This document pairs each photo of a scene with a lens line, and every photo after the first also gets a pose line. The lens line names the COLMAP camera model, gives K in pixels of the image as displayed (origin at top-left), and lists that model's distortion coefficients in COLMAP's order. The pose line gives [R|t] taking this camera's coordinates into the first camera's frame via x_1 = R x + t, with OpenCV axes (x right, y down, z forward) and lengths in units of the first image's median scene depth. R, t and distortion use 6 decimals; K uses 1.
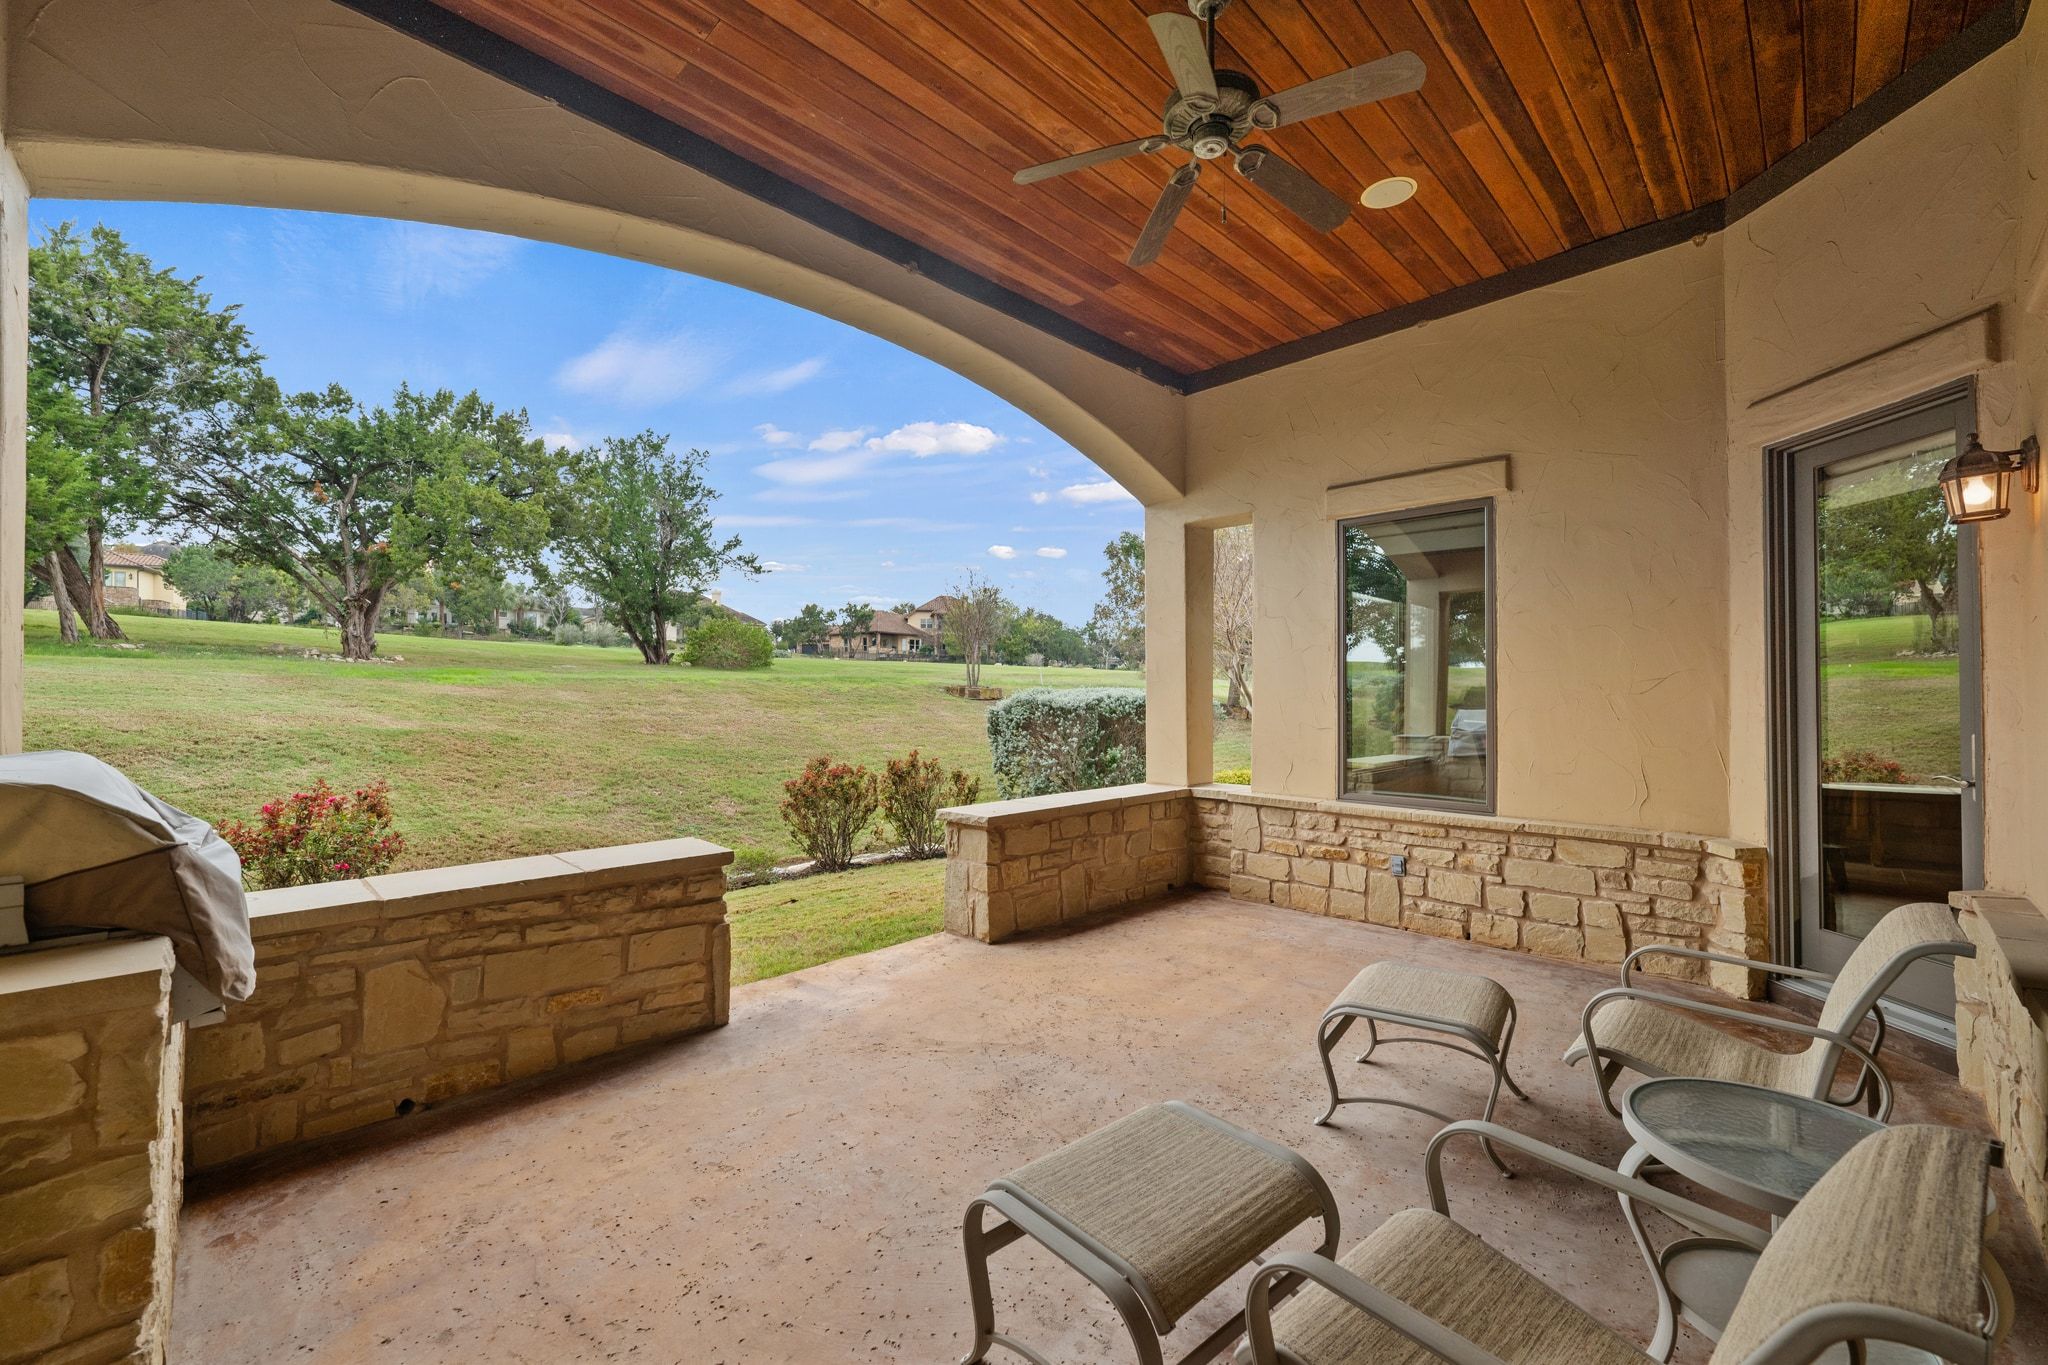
lens RADIAL K [[807.6, 0, 1020.9], [0, 807.6, 684.0], [0, 0, 1]] dist [0.000275, -0.000073]
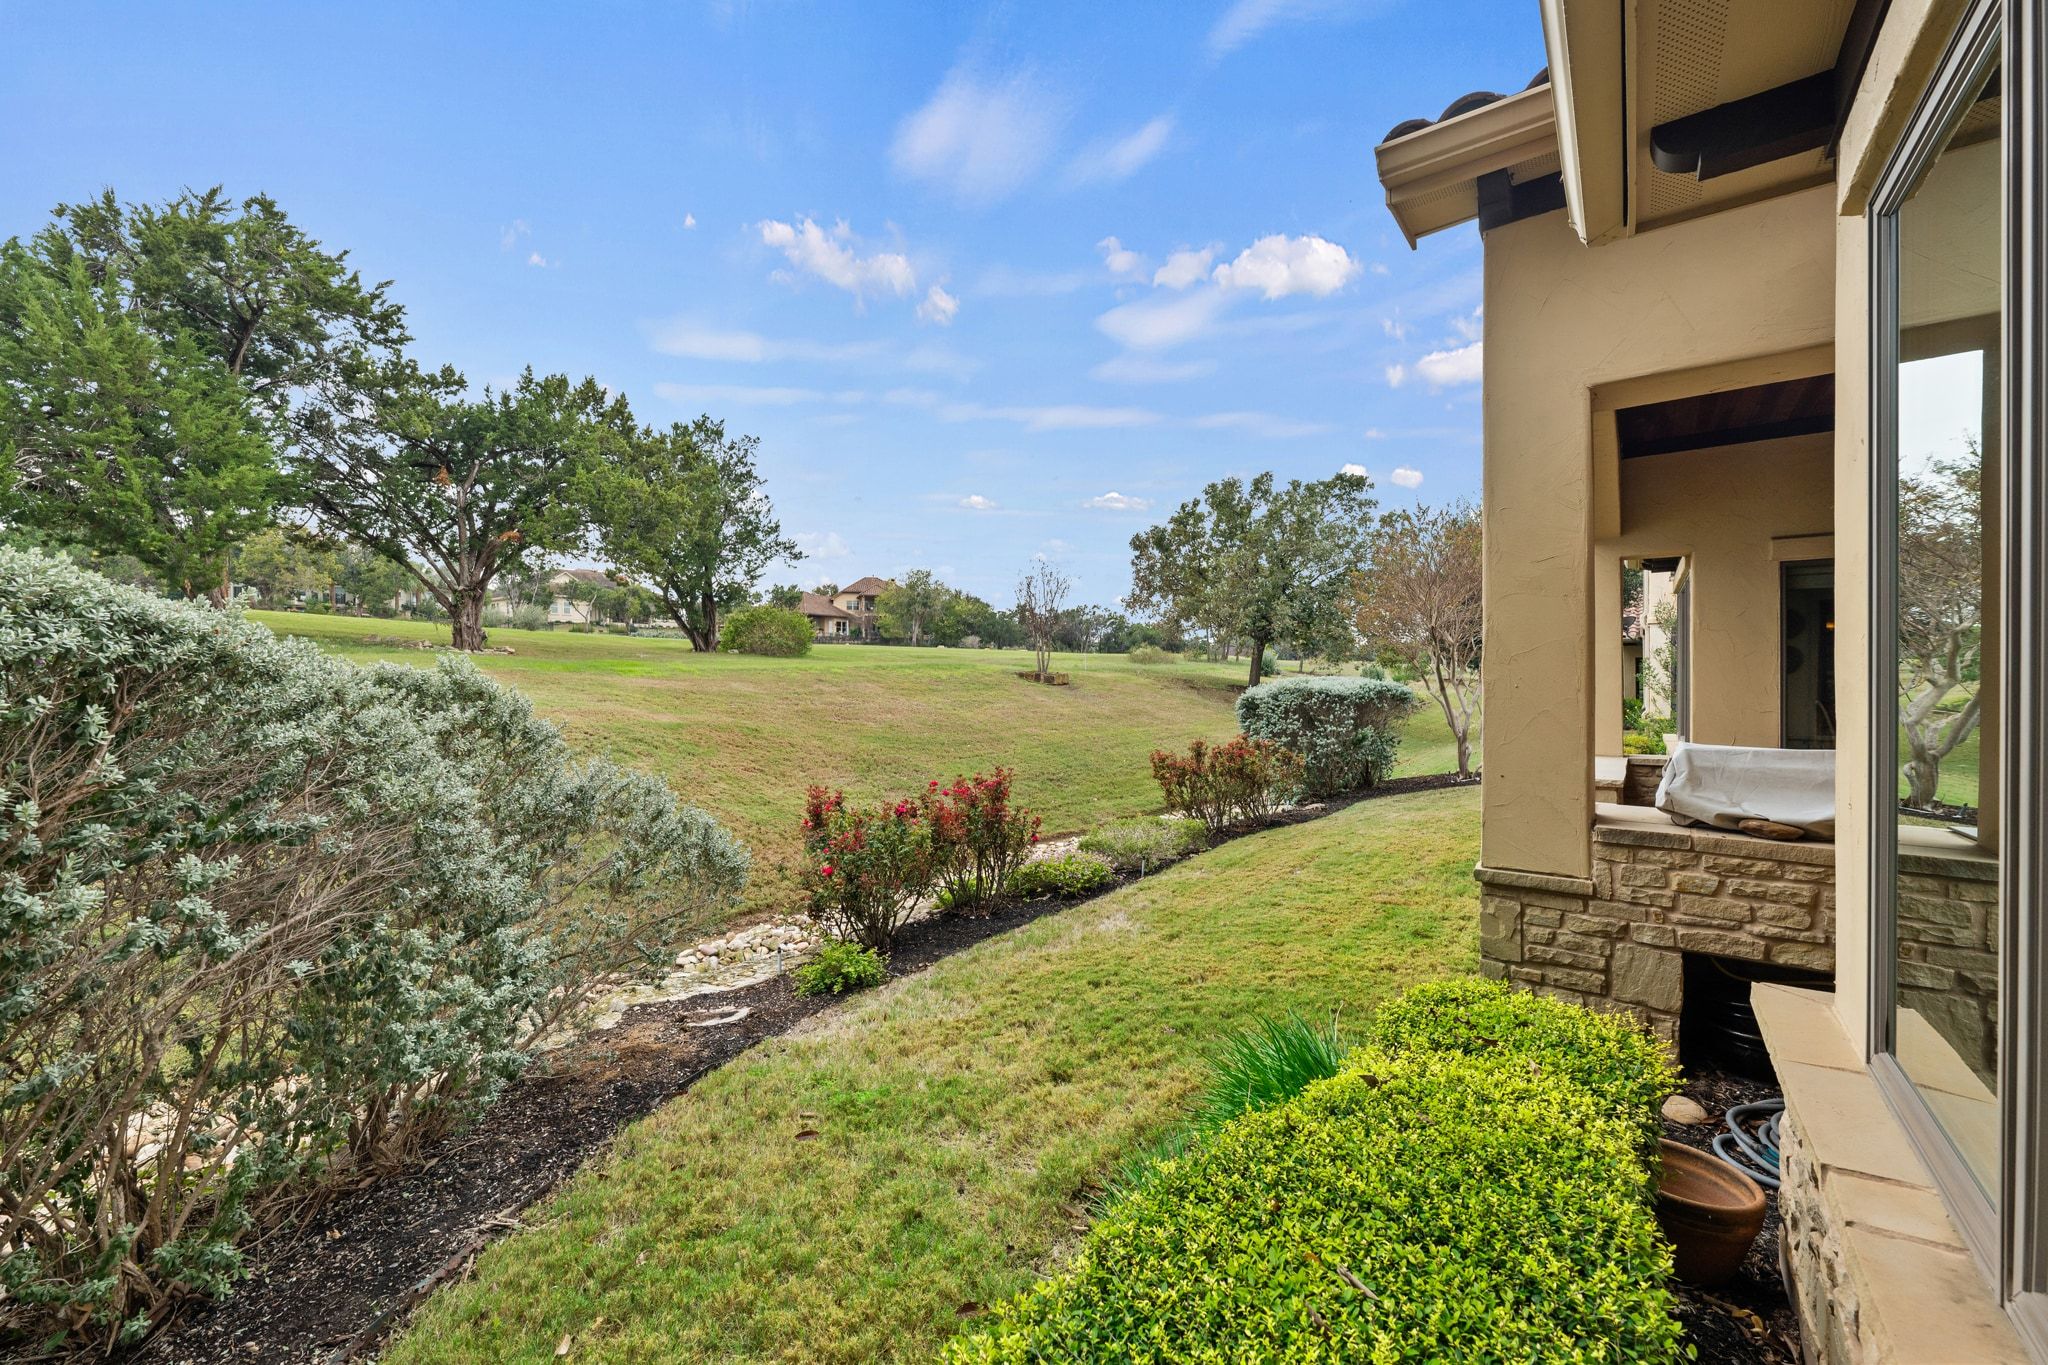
lens RADIAL K [[804.0, 0, 1021.1], [0, 804.0, 688.4], [0, 0, 1]] dist [0.000286, 0.000128]
pose [[0.990570, -0.011755, 0.136503, -0.315313], [0.007653, 0.999504, 0.030534, -0.010701], [-0.136795, -0.029201, 0.990169, -0.053053]]
